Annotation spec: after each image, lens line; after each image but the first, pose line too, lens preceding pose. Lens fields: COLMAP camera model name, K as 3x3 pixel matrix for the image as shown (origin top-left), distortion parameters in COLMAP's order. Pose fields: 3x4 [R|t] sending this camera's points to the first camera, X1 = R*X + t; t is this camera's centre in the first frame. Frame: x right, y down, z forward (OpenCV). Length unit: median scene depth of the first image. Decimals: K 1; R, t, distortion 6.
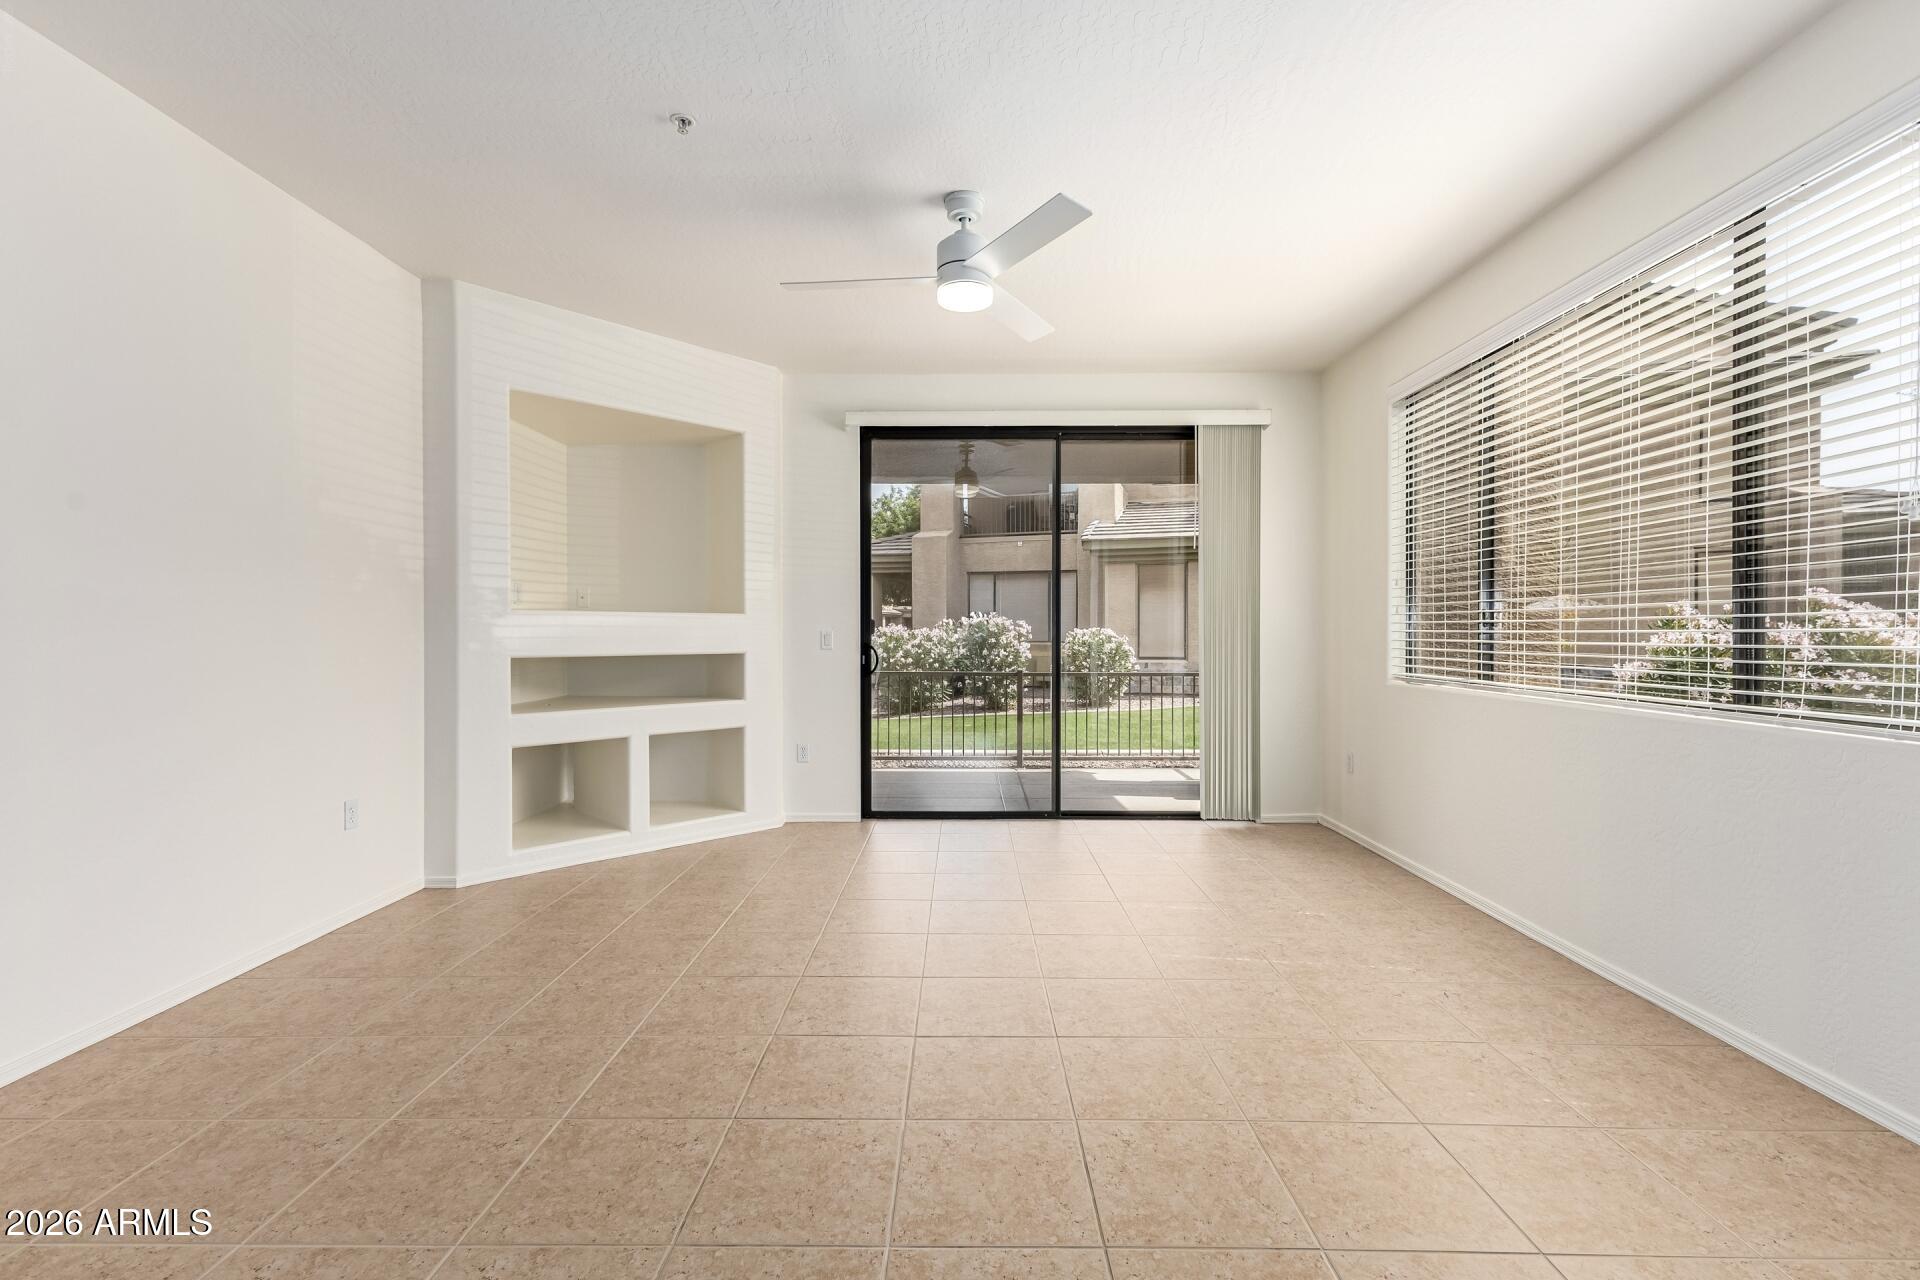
lens RADIAL K [[816.4, 0, 961.4], [0, 816.4, 633.7], [0, 0, 1]] dist [0.003264, 0.000044]
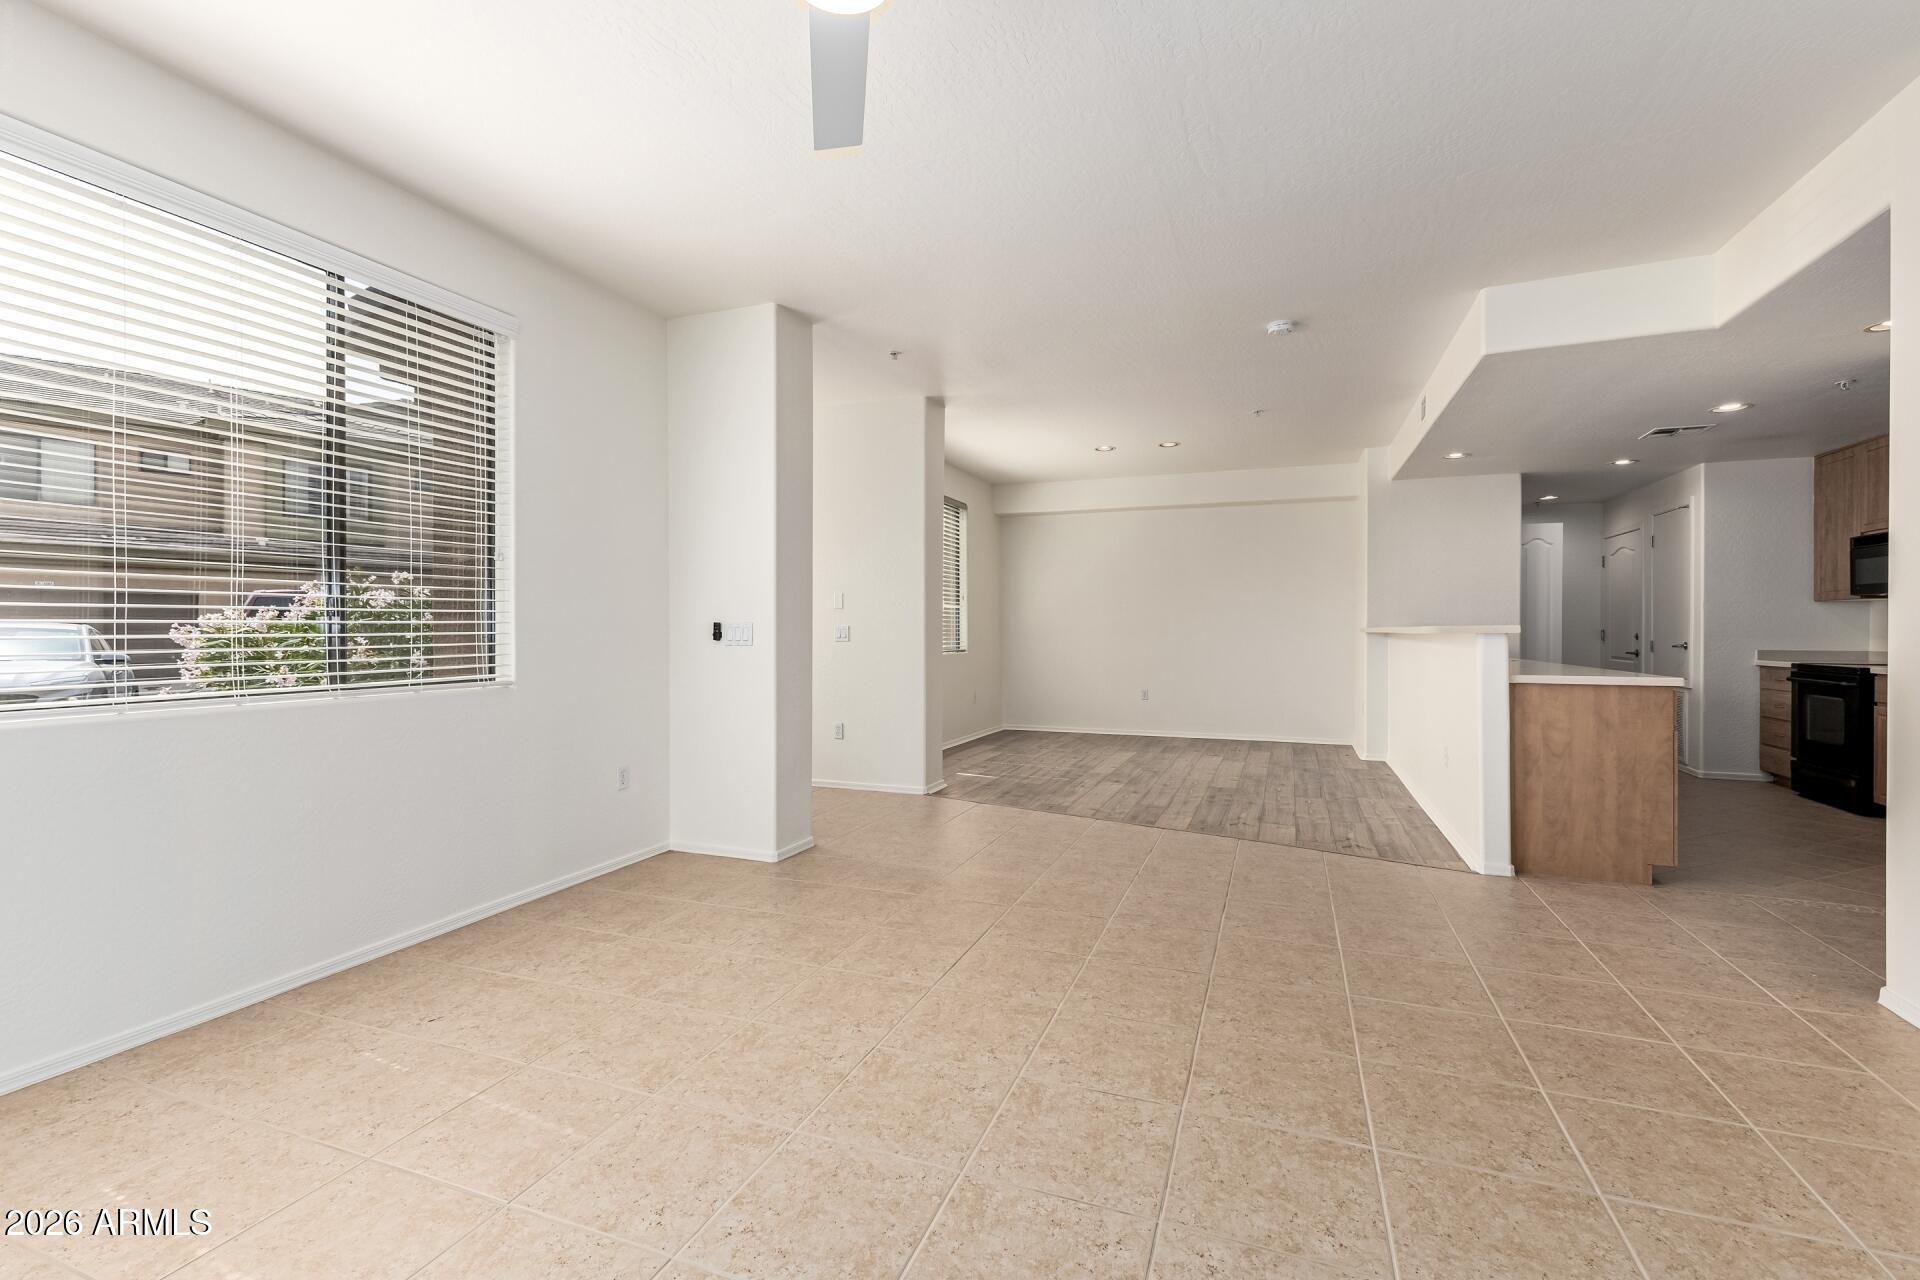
lens RADIAL K [[816.4, 0, 961.4], [0, 816.4, 633.7], [0, 0, 1]] dist [0.003264, 0.000044]
pose [[-0.932460, -0.003877, 0.361251, -0.153612], [-0.000764, 0.999961, 0.008759, 0.002224], [-0.361271, 0.007891, -0.932427, 0.891275]]
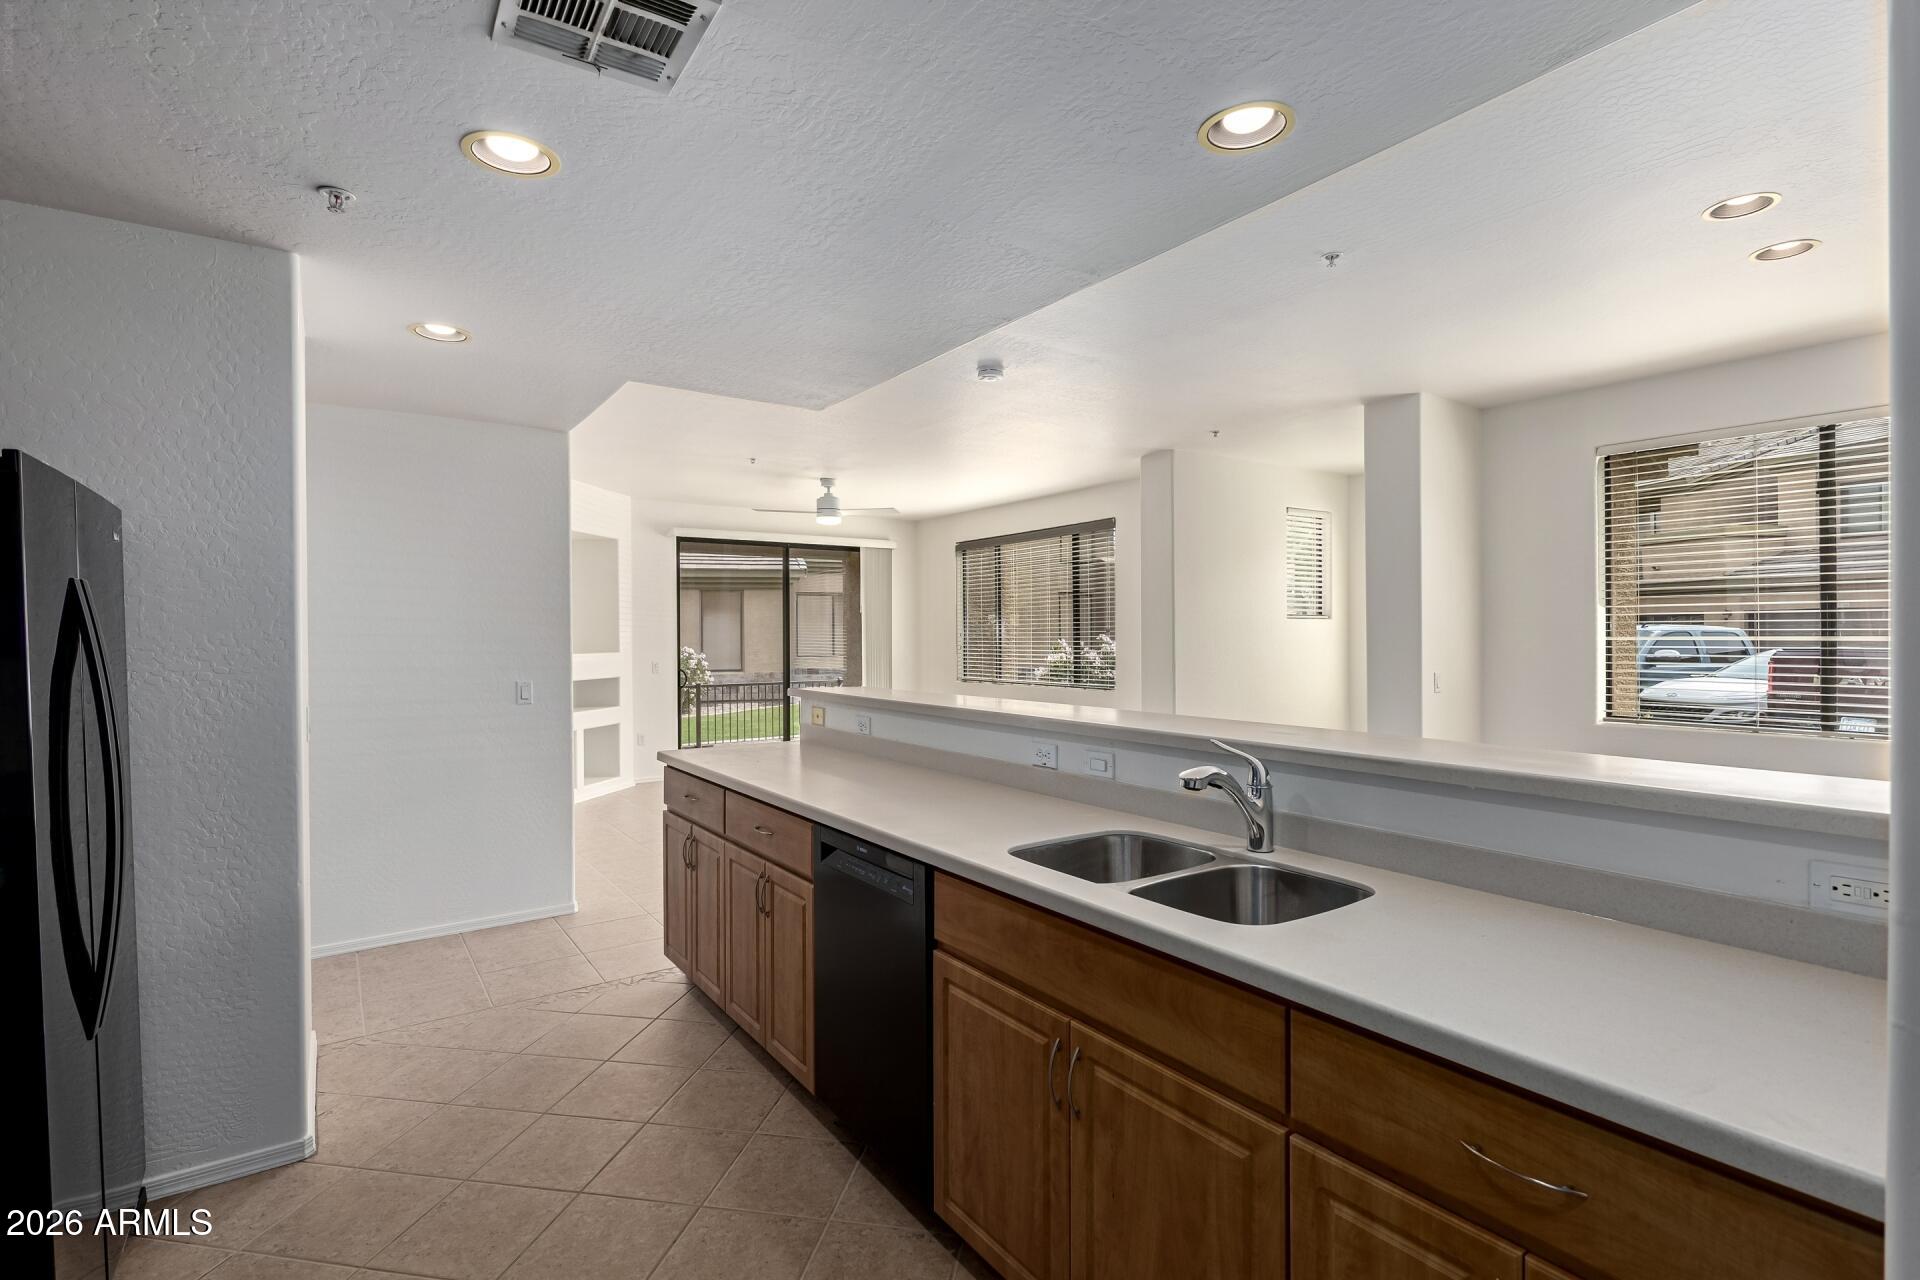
lens RADIAL K [[883.2, 0, 968.2], [0, 883.2, 638.9], [0, 0, 1]] dist [0.001897, -0.000057]
pose [[0.805475, -0.004446, 0.592613, -0.727523], [0.005818, 0.999983, -0.000405, -0.045528], [-0.592601, 0.003774, 0.805488, -0.783264]]
